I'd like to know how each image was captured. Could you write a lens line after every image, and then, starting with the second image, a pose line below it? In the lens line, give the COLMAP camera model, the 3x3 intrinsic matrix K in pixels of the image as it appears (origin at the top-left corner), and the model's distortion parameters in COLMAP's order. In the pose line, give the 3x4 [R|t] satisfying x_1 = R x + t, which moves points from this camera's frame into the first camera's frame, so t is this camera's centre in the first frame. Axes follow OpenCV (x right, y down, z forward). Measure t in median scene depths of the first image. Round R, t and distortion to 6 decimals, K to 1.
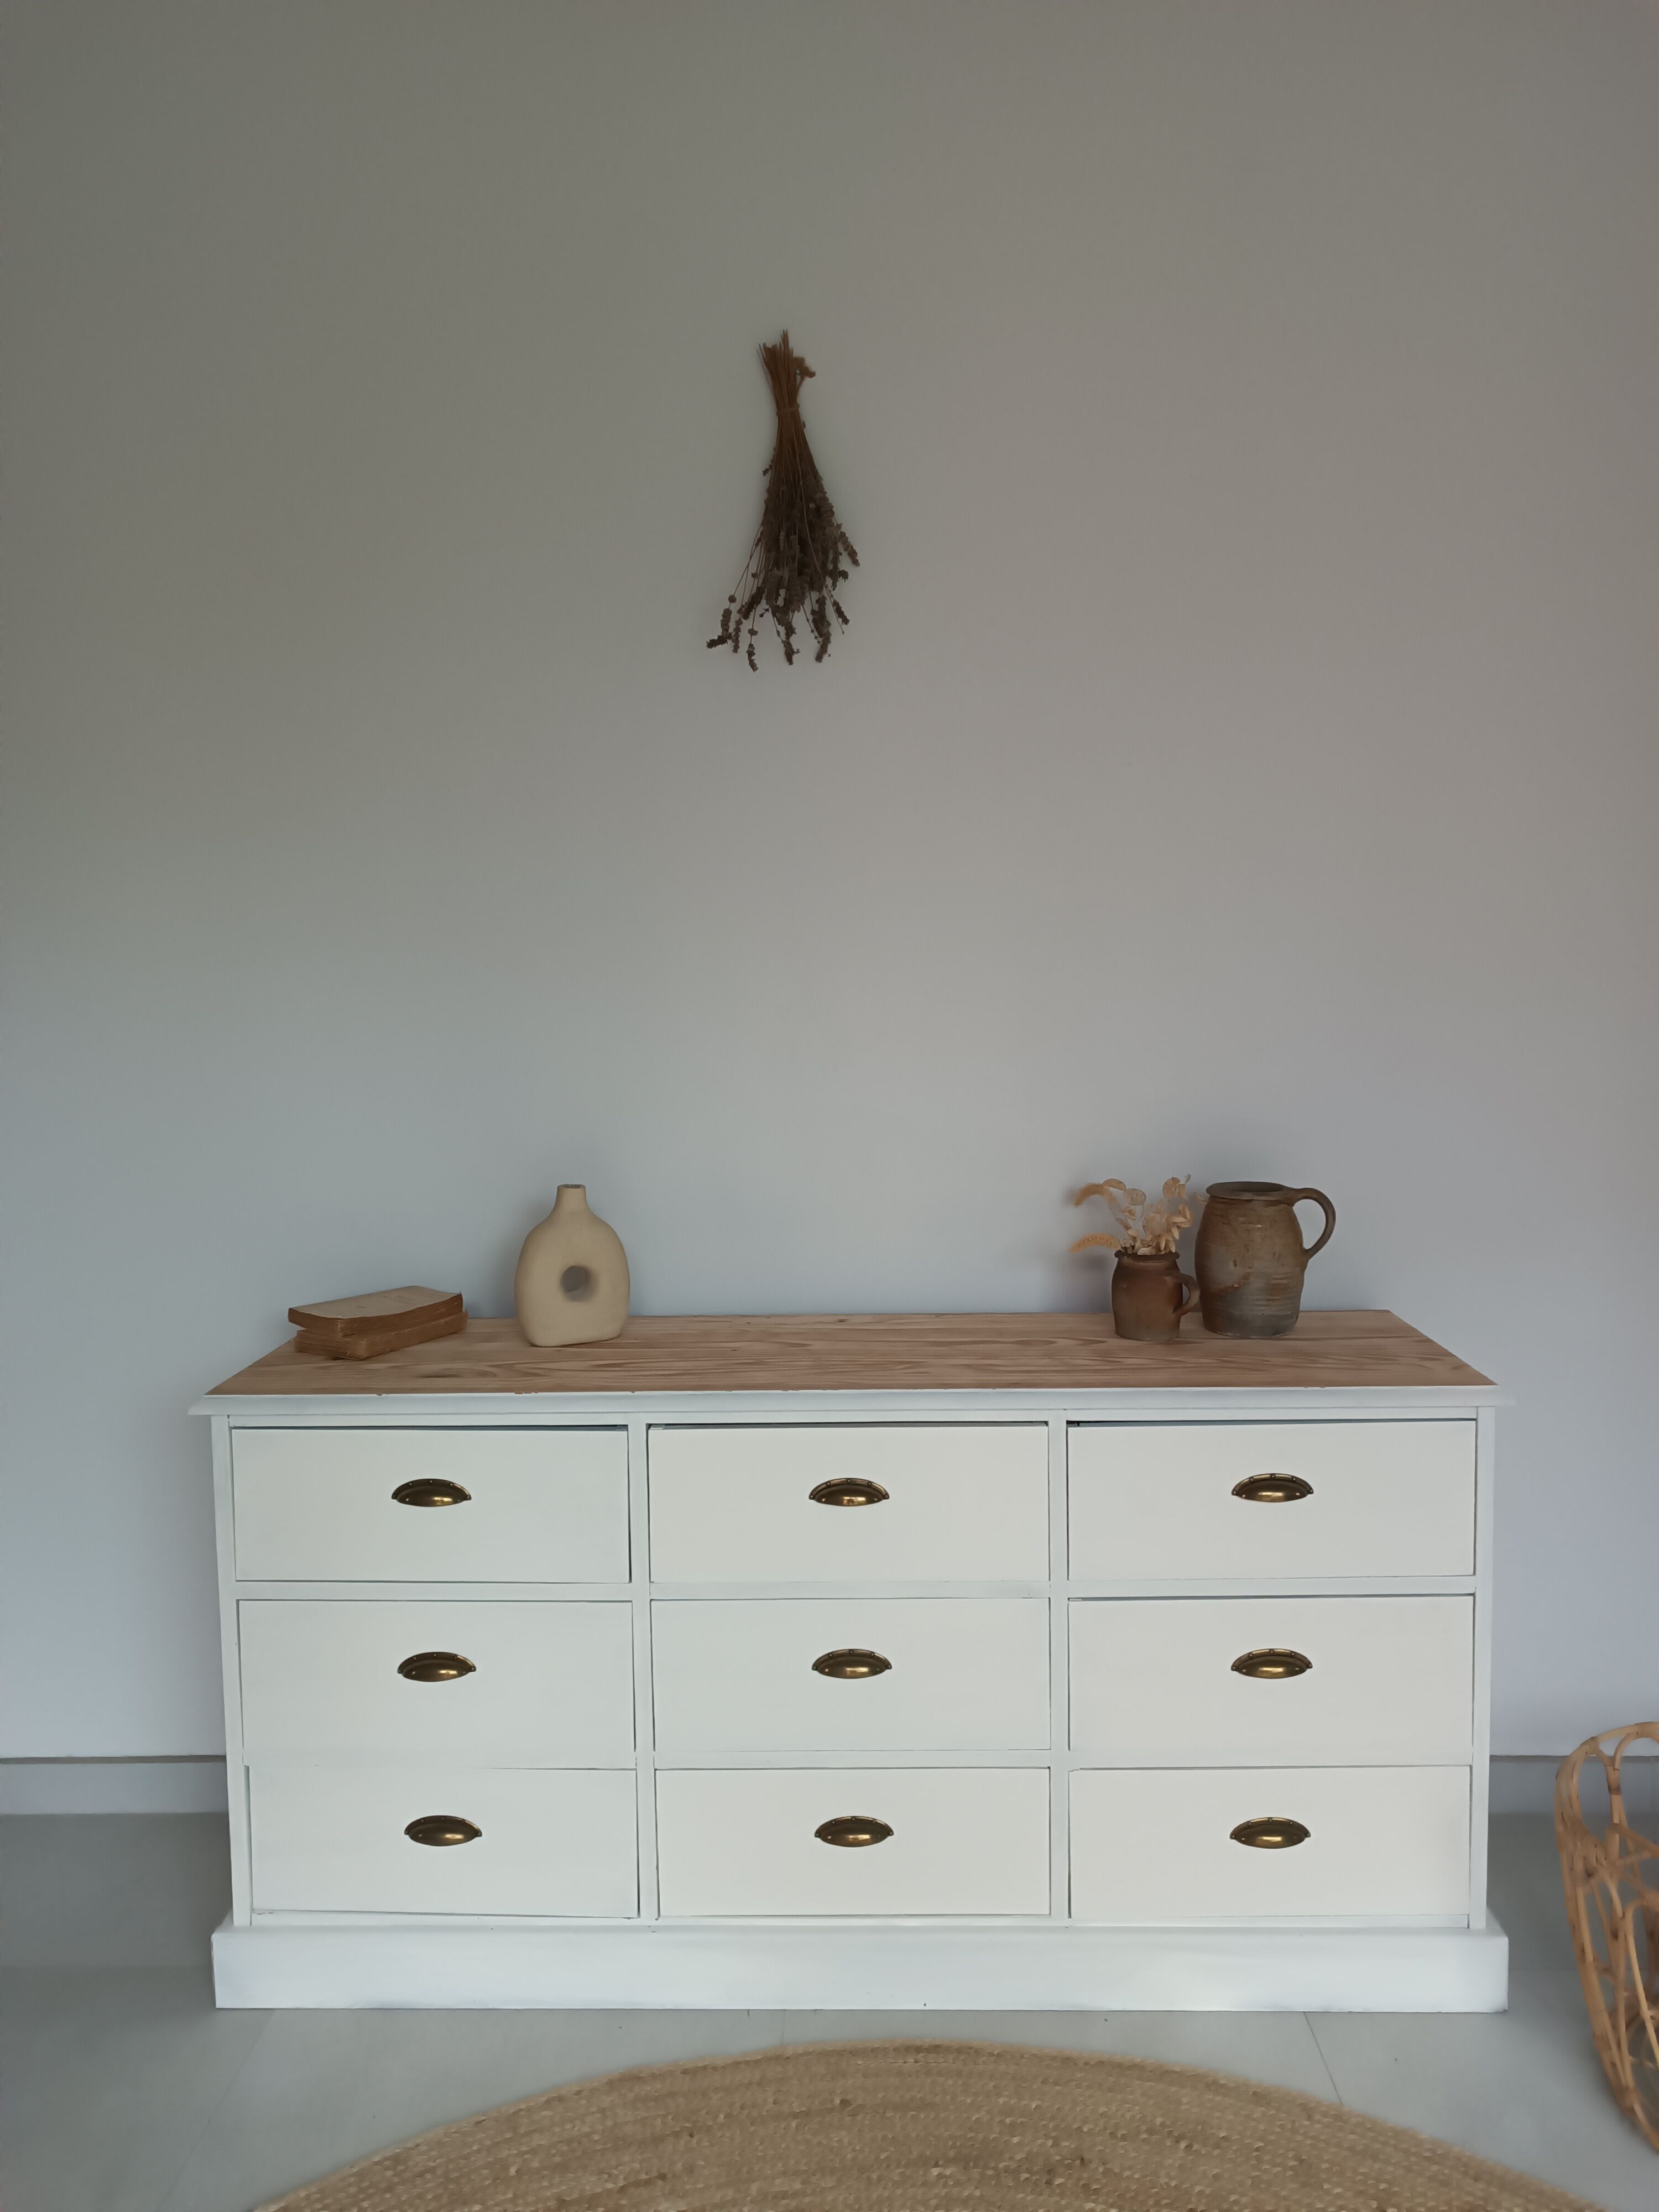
lens RADIAL K [[1600.7, 0, 829.5], [0, 1600.7, 1106.0], [0, 0, 1]] dist [0.000841, -0.003539]
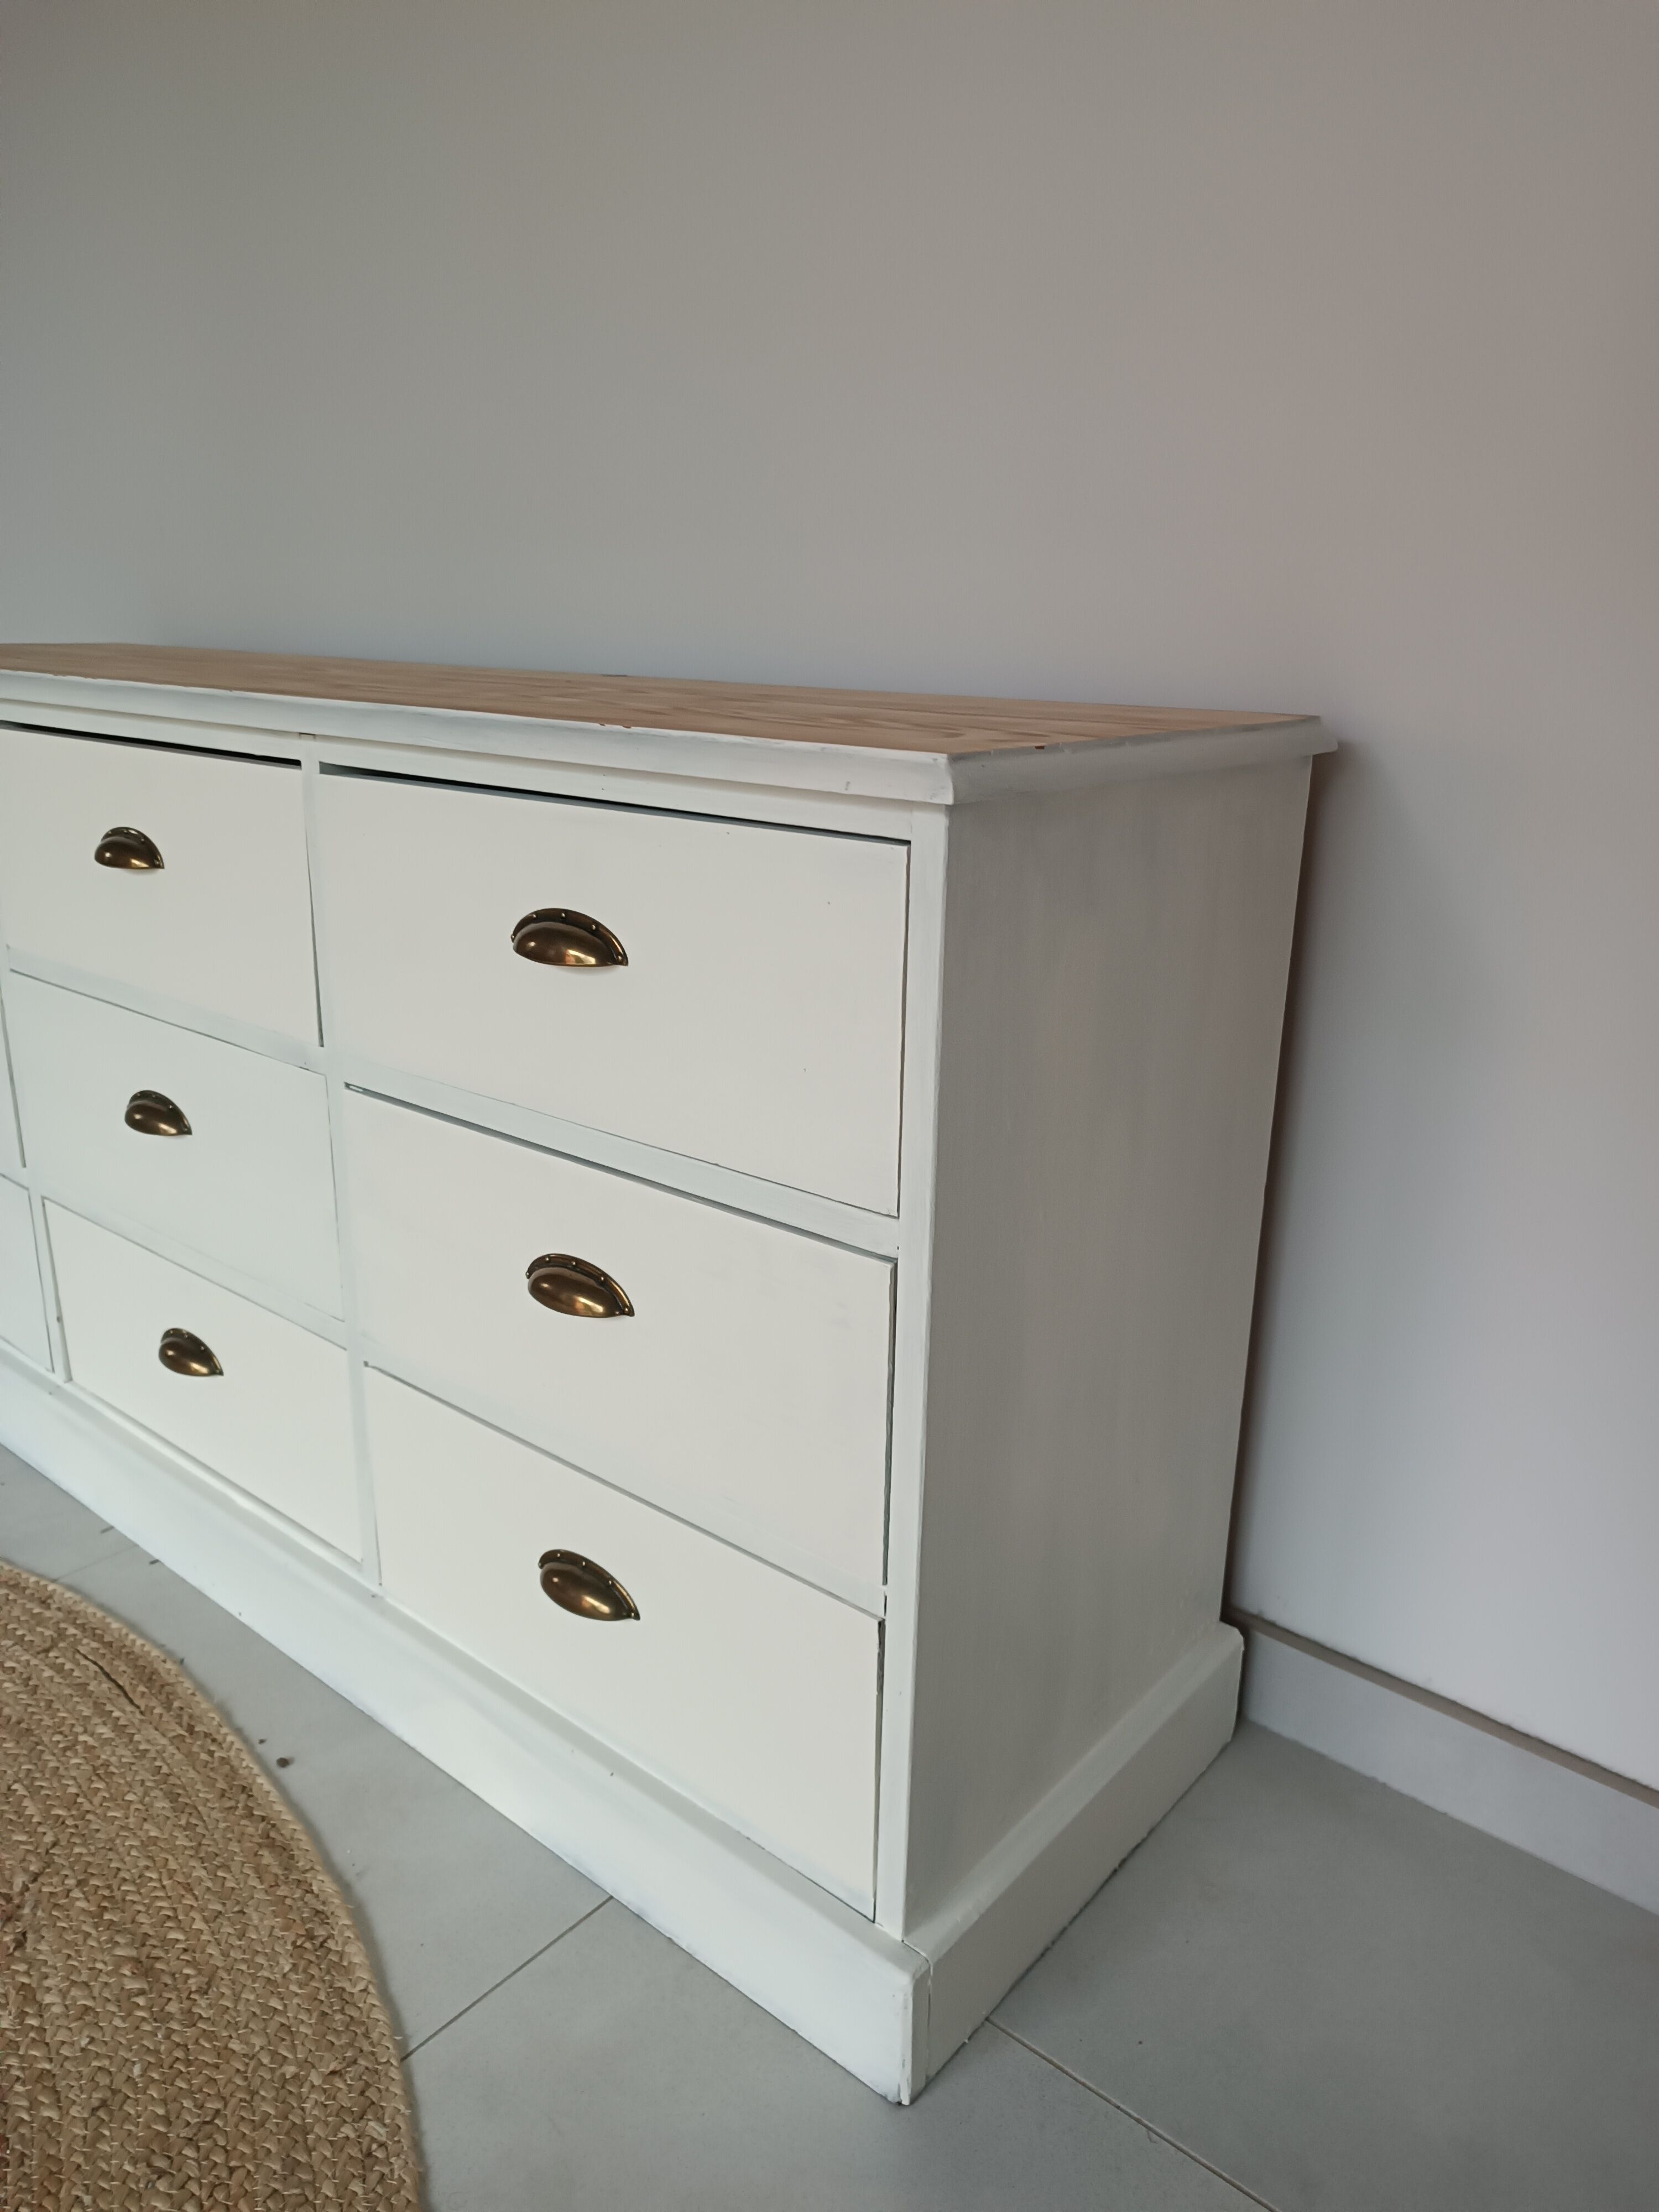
lens RADIAL K [[1600.7, 0, 829.5], [0, 1600.7, 1106.0], [0, 0, 1]] dist [0.000841, -0.003539]
pose [[0.784126, 0.210546, -0.583795, 0.637511], [-0.057325, 0.961243, 0.269677, 0.157574], [0.617949, -0.177995, 0.765805, 0.693229]]
